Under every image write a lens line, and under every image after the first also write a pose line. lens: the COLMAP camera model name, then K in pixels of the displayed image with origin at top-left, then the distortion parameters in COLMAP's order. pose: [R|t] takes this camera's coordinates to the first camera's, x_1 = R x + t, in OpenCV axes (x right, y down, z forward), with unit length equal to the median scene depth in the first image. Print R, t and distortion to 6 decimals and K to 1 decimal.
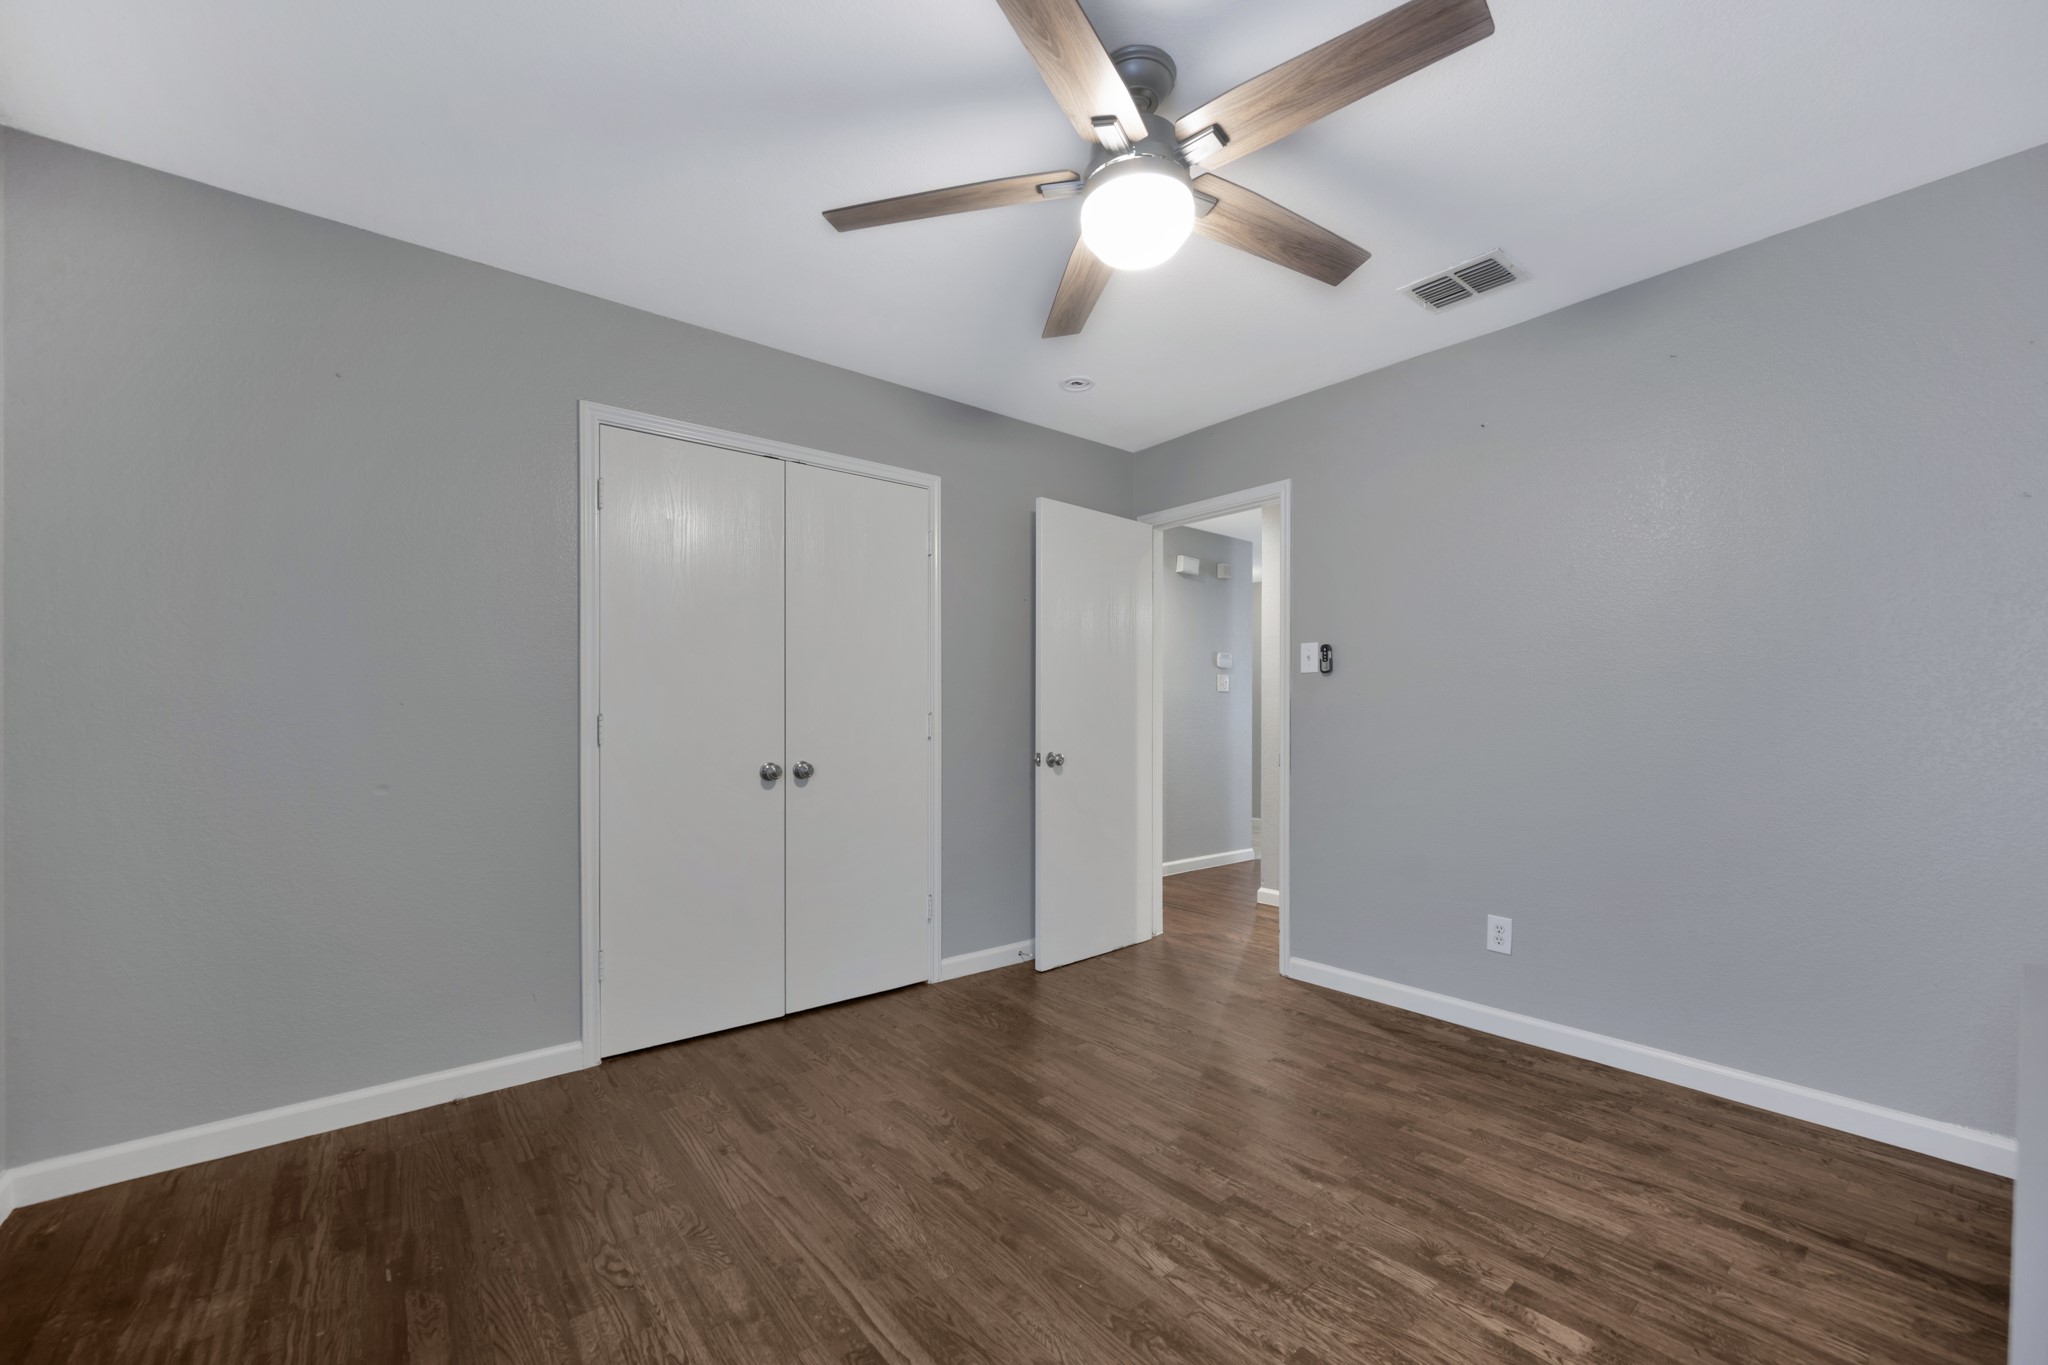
lens RADIAL K [[824.4, 0, 1033.3], [0, 824.4, 682.6], [0, 0, 1]] dist [-0.002139, -0.000303]
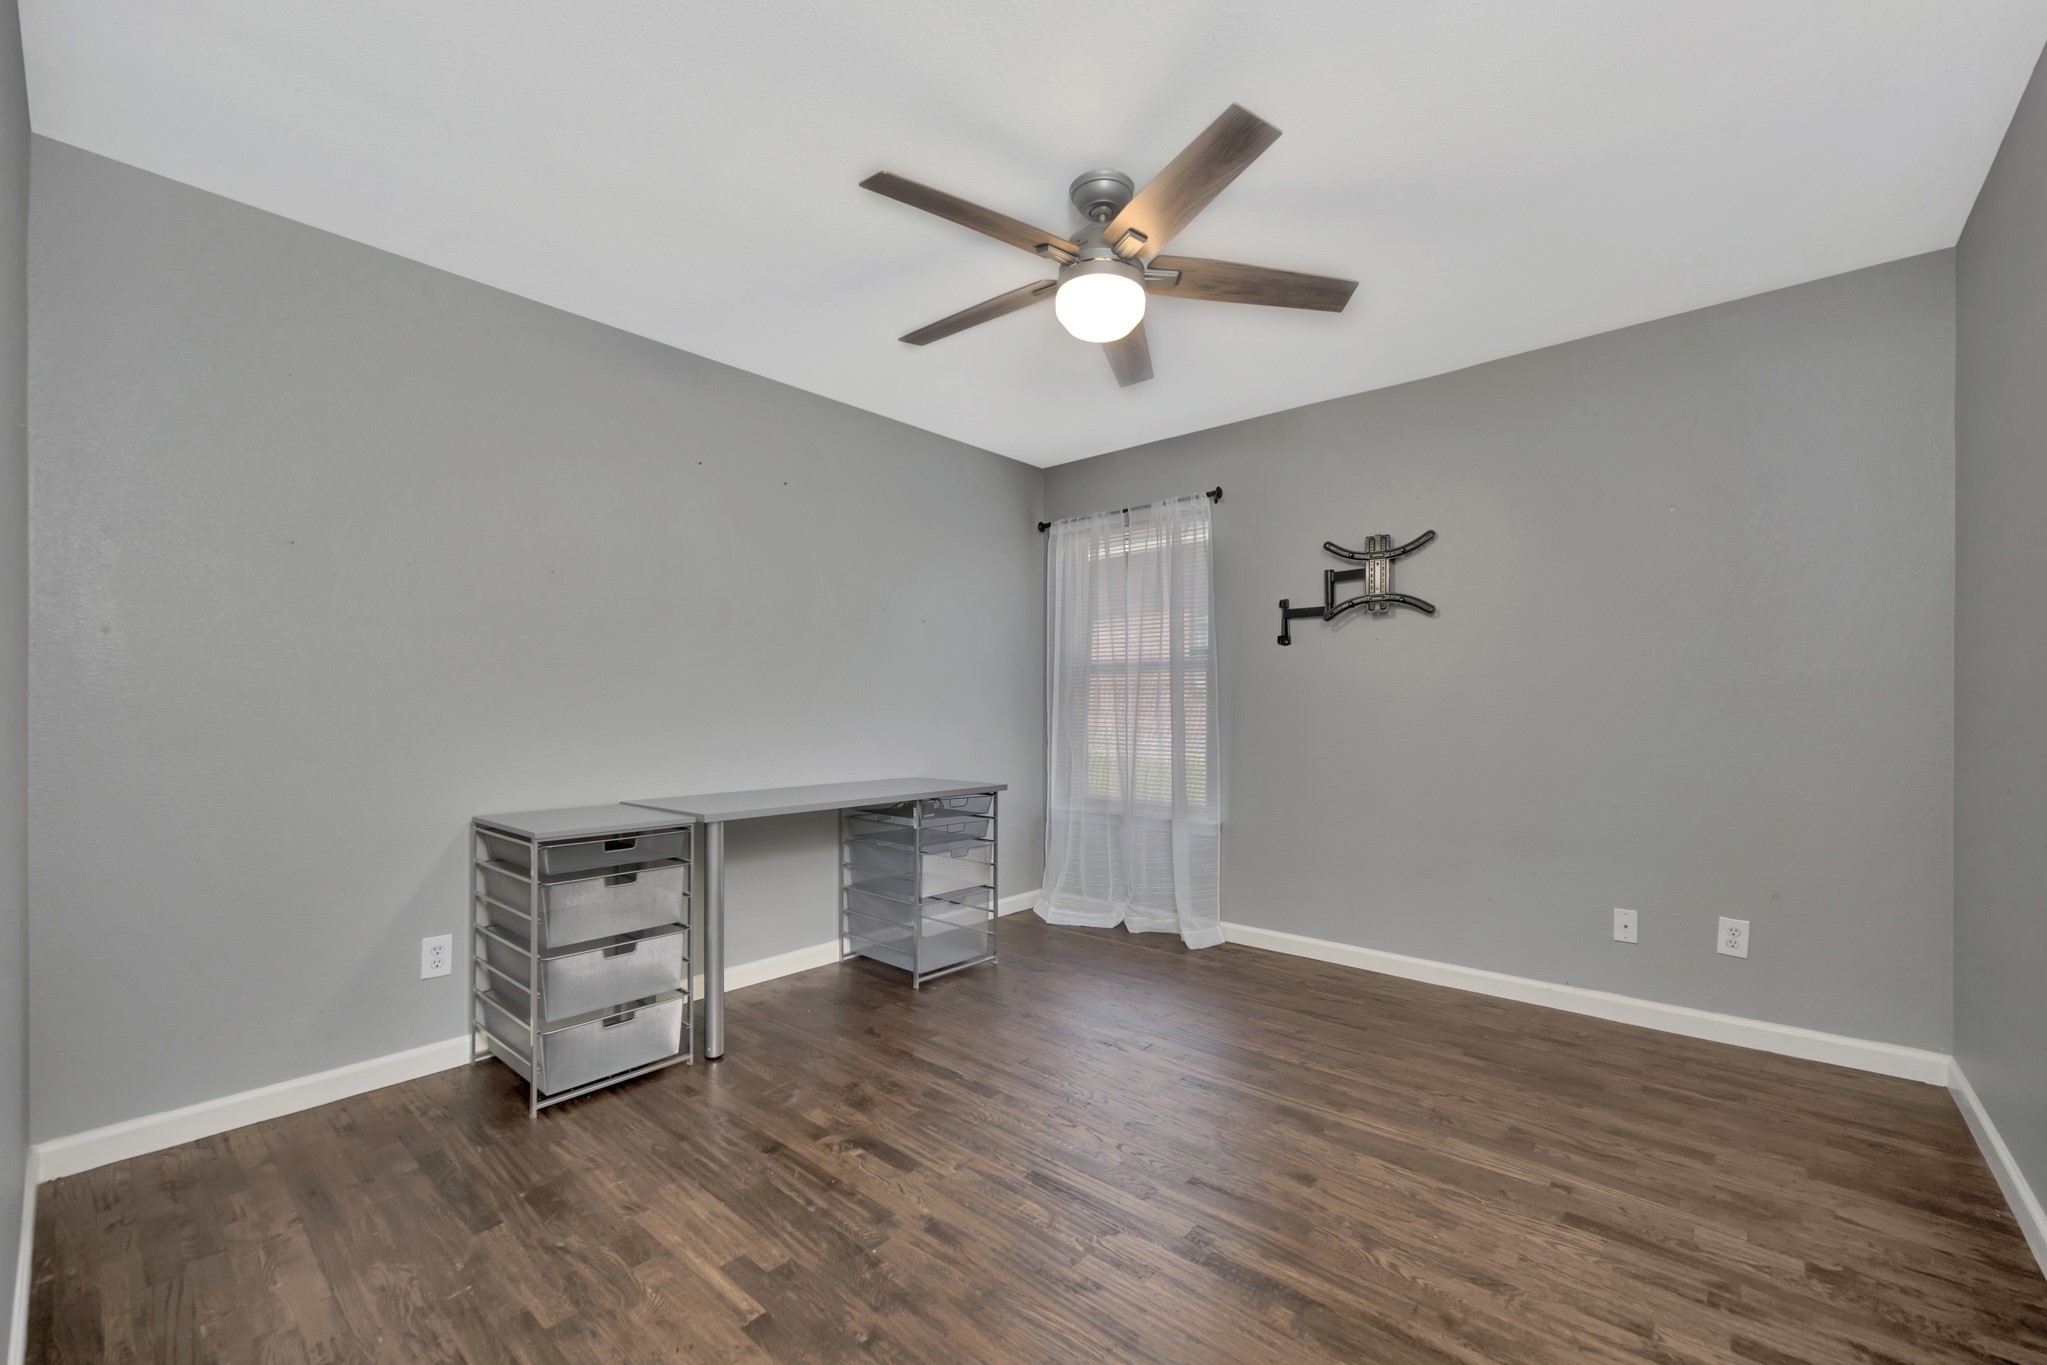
lens RADIAL K [[830.6, 0, 1048.4], [0, 830.6, 704.2], [0, 0, 1]] dist [0.000287, -0.000002]
pose [[-0.980690, 0.003873, -0.195532, 0.370603], [0.009599, 0.999552, -0.028345, 0.055982], [0.195334, -0.029675, -0.980288, 1.863166]]
